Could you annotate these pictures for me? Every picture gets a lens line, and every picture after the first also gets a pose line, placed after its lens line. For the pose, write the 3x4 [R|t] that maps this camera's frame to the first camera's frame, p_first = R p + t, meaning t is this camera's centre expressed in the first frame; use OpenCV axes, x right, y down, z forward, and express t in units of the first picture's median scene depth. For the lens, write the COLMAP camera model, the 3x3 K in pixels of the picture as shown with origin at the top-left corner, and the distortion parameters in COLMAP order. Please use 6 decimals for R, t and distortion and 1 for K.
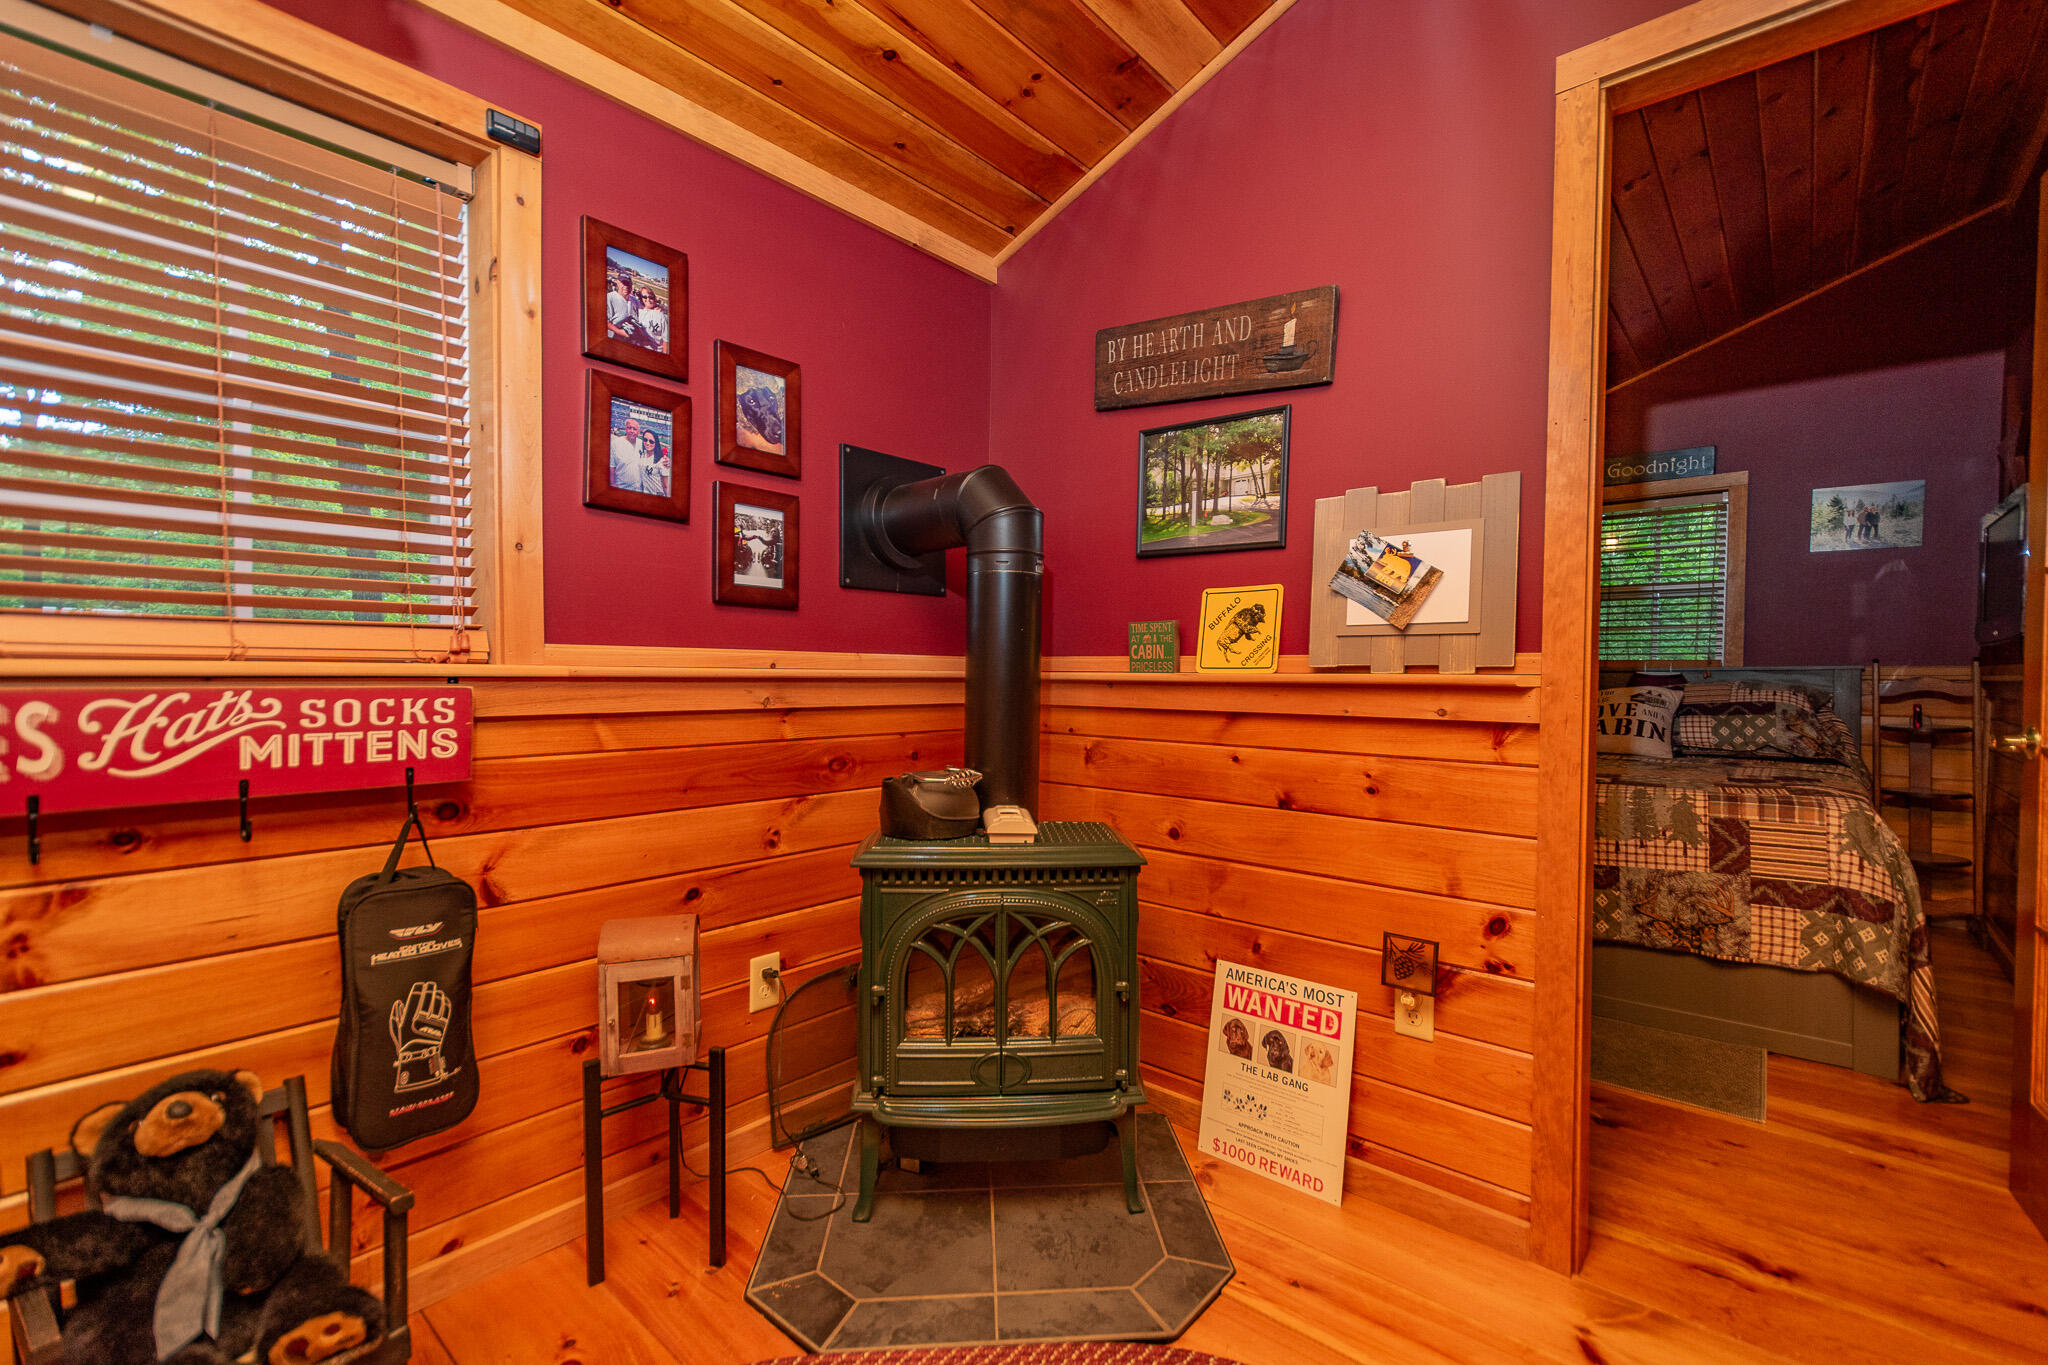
lens RADIAL K [[879.0, 0, 1028.3], [0, 879.0, 683.0], [0, 0, 1]] dist [-0.001244, -0.000833]
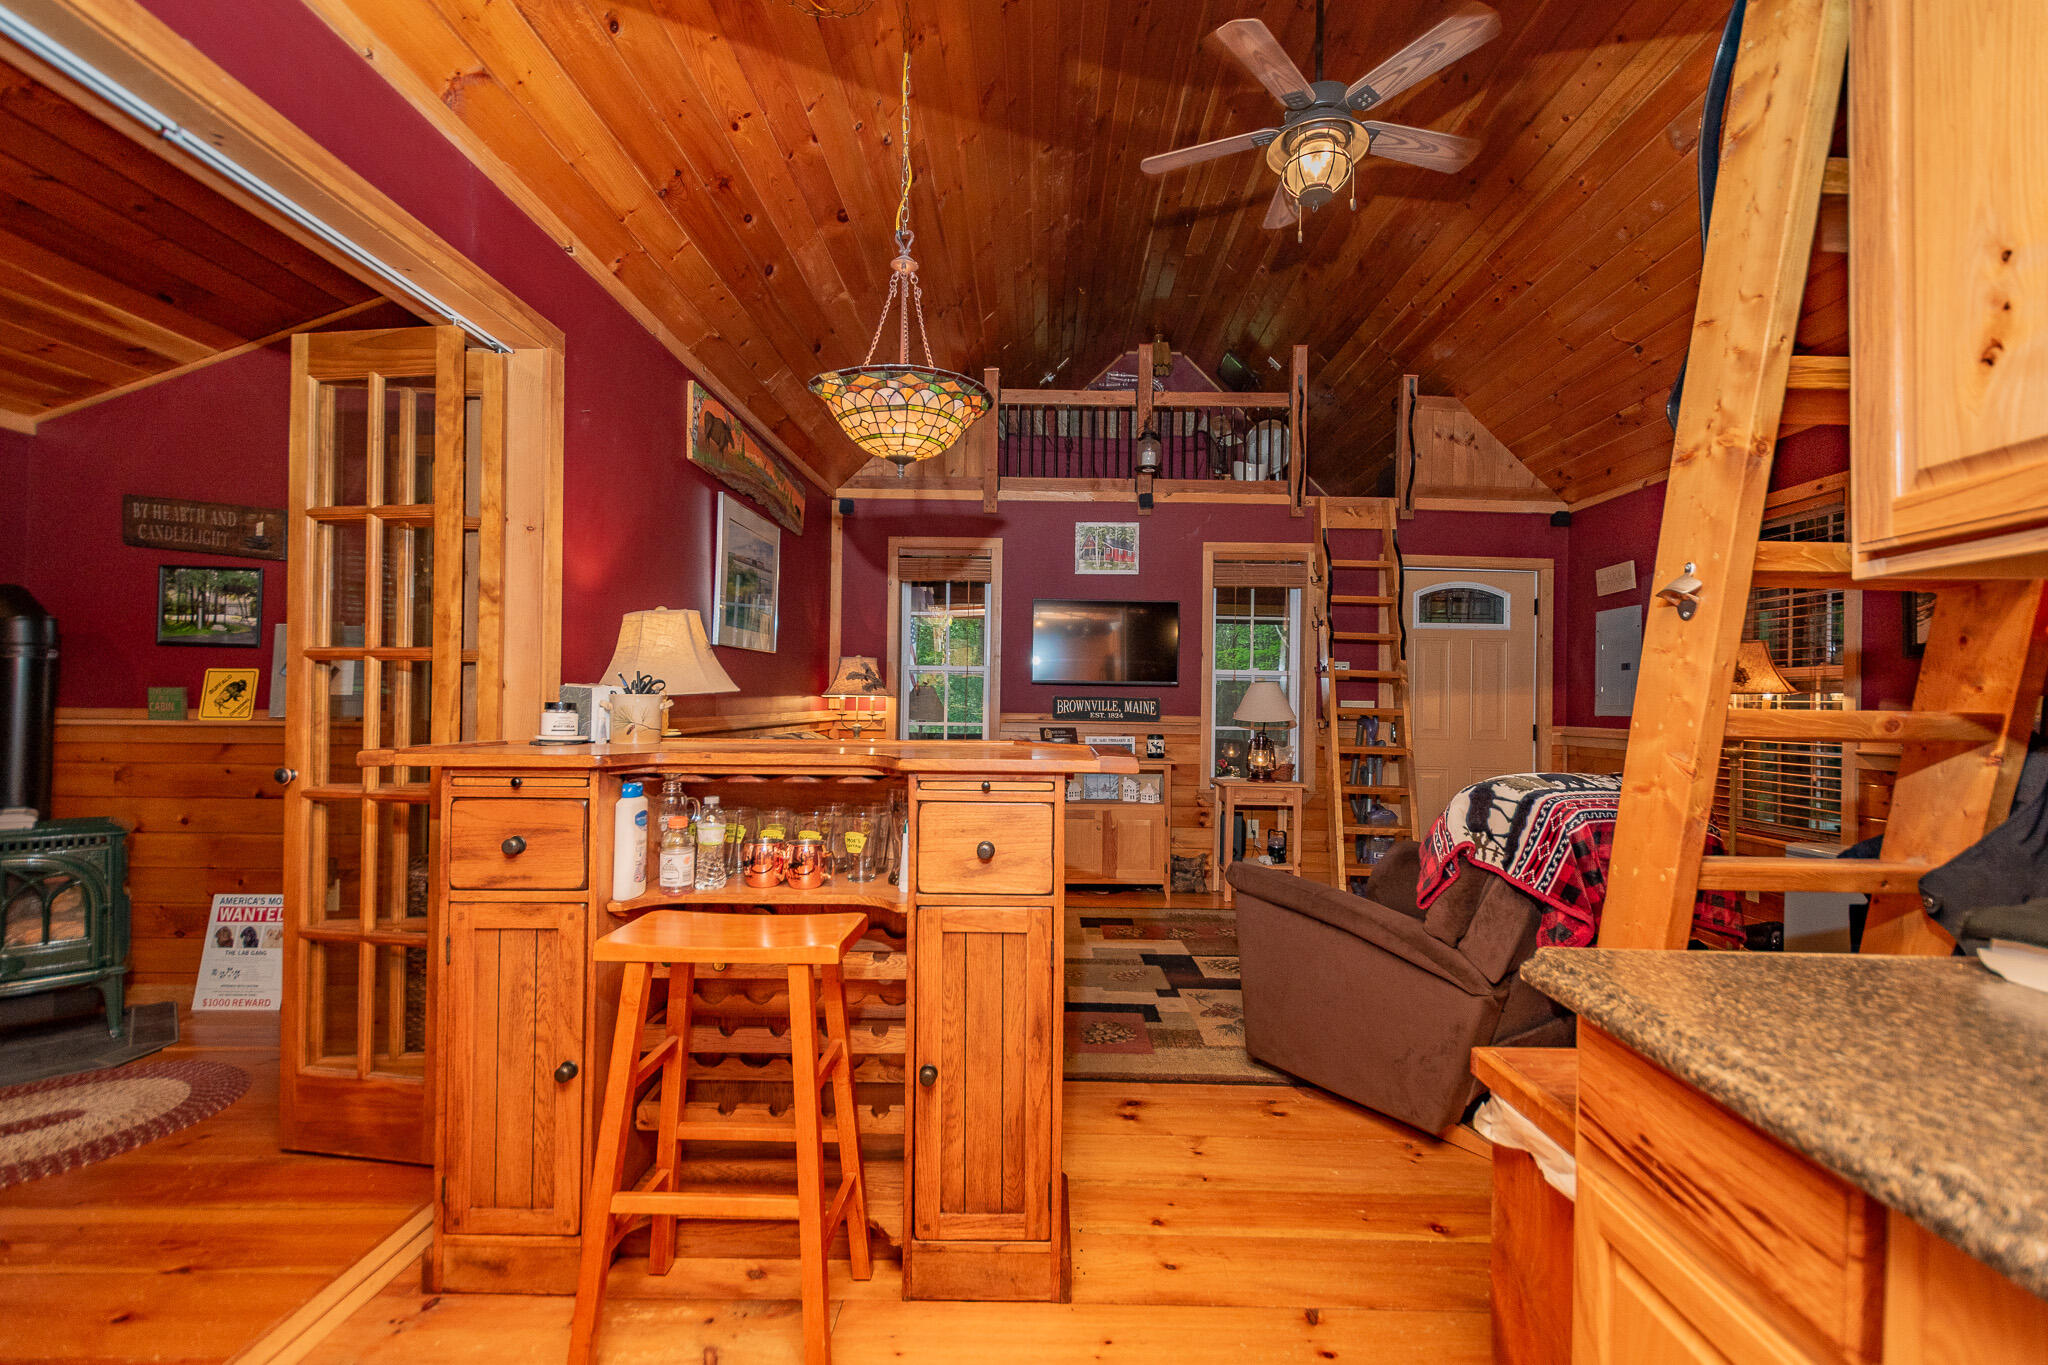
lens RADIAL K [[879.0, 0, 1033.1], [0, 879.0, 694.9], [0, 0, 1]] dist [-0.001244, -0.000833]
pose [[0.749834, 0.007978, 0.661578, 0.390815], [0.005654, 0.999814, -0.018465, -0.027539], [-0.661602, 0.017586, 0.749649, -1.776799]]
